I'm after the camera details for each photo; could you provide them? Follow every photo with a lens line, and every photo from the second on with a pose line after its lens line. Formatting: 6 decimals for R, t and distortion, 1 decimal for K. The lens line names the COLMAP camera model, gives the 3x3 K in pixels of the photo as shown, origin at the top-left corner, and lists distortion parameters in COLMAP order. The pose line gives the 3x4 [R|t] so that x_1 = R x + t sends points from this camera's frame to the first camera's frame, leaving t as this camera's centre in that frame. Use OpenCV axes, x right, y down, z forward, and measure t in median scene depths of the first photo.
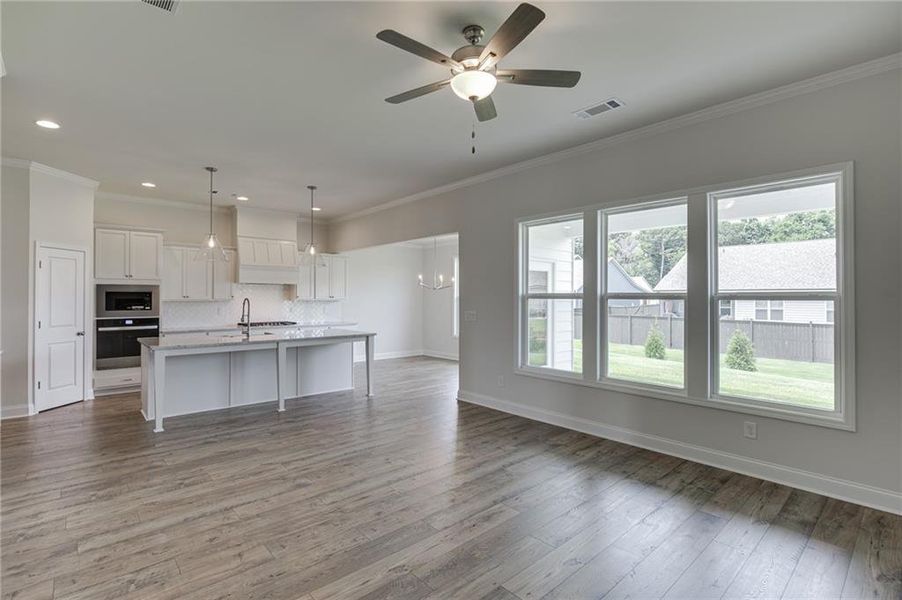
lens RADIAL K [[426.4, 0, 449.1], [0, 426.4, 305.5], [0, 0, 1]] dist [-0.006772, 0.001502]
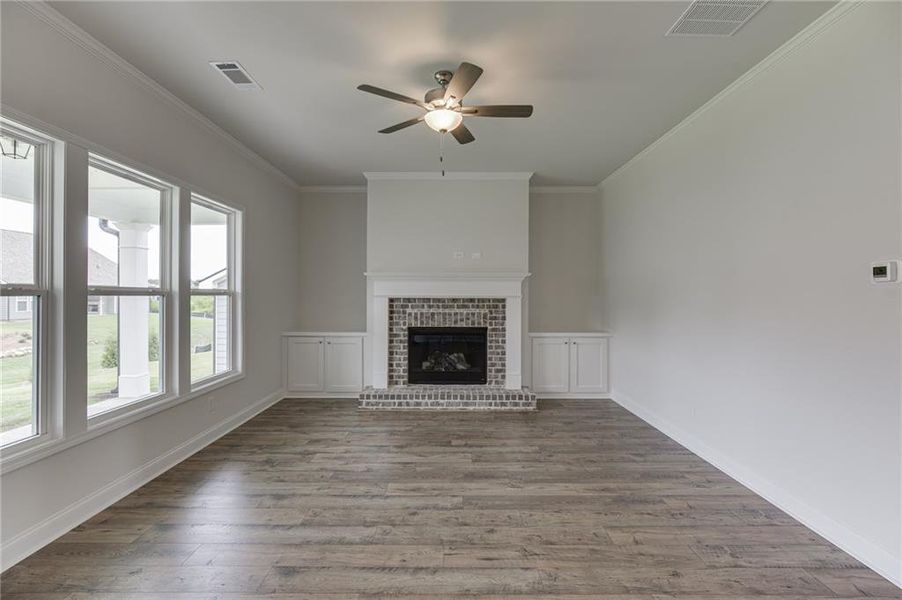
lens RADIAL K [[409.6, 0, 450.8], [0, 409.6, 296.7], [0, 0, 1]] dist [-0.003744, 0.001903]
pose [[-0.744608, -0.005956, 0.667475, -0.464482], [0.010136, 0.999744, 0.020229, -0.020868], [-0.667425, 0.021828, -0.744357, 1.155552]]
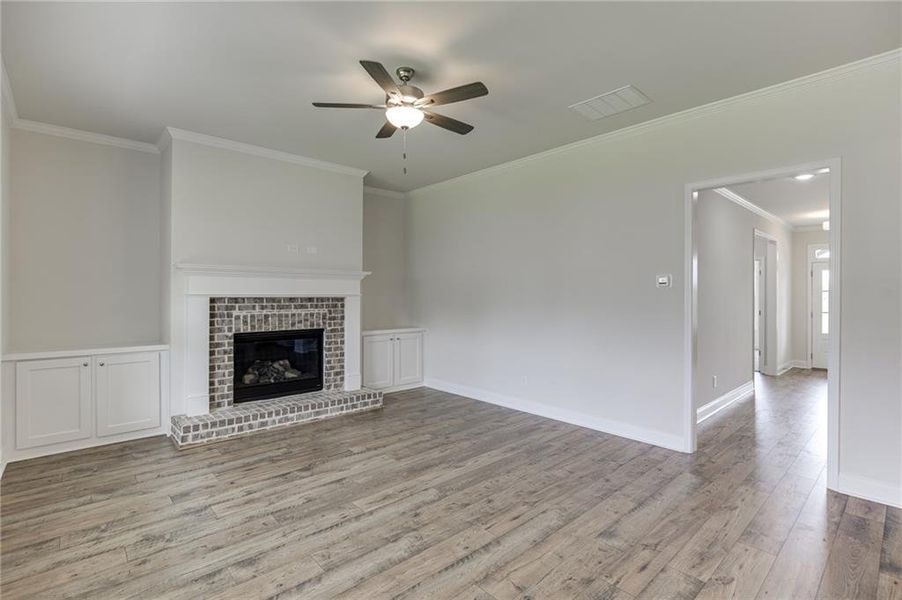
lens RADIAL K [[426.4, 0, 451.3], [0, 426.4, 298.4], [0, 0, 1]] dist [-0.006772, 0.001502]
pose [[-0.999939, -0.003111, -0.010579, -0.040264], [-0.003430, 0.999535, 0.030306, -0.024830], [0.010480, 0.030340, -0.999485, 1.375747]]
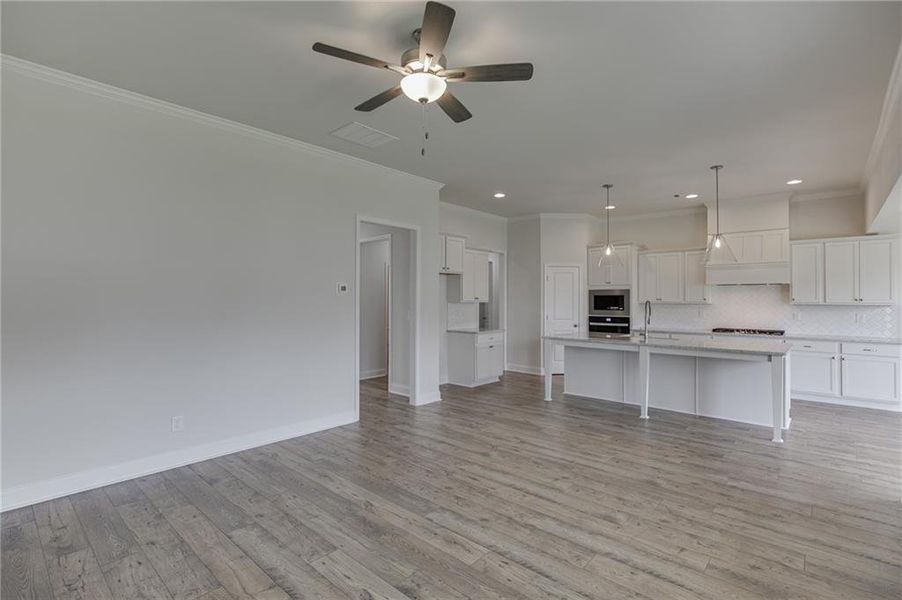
lens RADIAL K [[426.4, 0, 448.7], [0, 426.4, 300.6], [0, 0, 1]] dist [-0.006772, 0.001502]
pose [[0.111908, 0.001380, -0.993718, 0.659343], [-0.020768, 0.999784, -0.000951, -0.008374], [0.993501, 0.020744, 0.111913, 0.587013]]
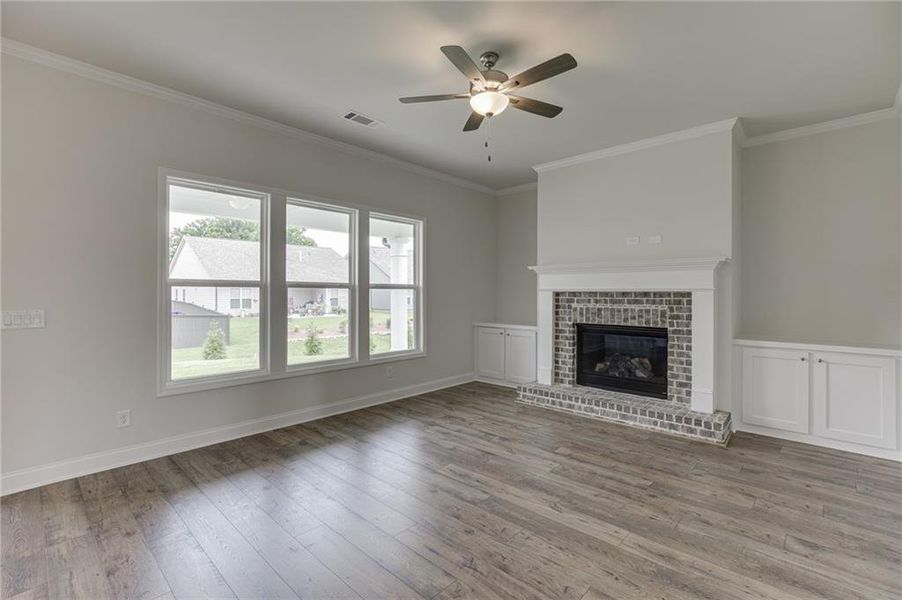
lens RADIAL K [[409.6, 0, 449.8], [0, 409.6, 296.8], [0, 0, 1]] dist [-0.003744, 0.001903]
pose [[-0.090983, -0.009528, 0.995807, -0.666255], [0.016744, 0.999798, 0.011096, 0.003255], [-0.995712, 0.017683, -0.090805, 0.752553]]
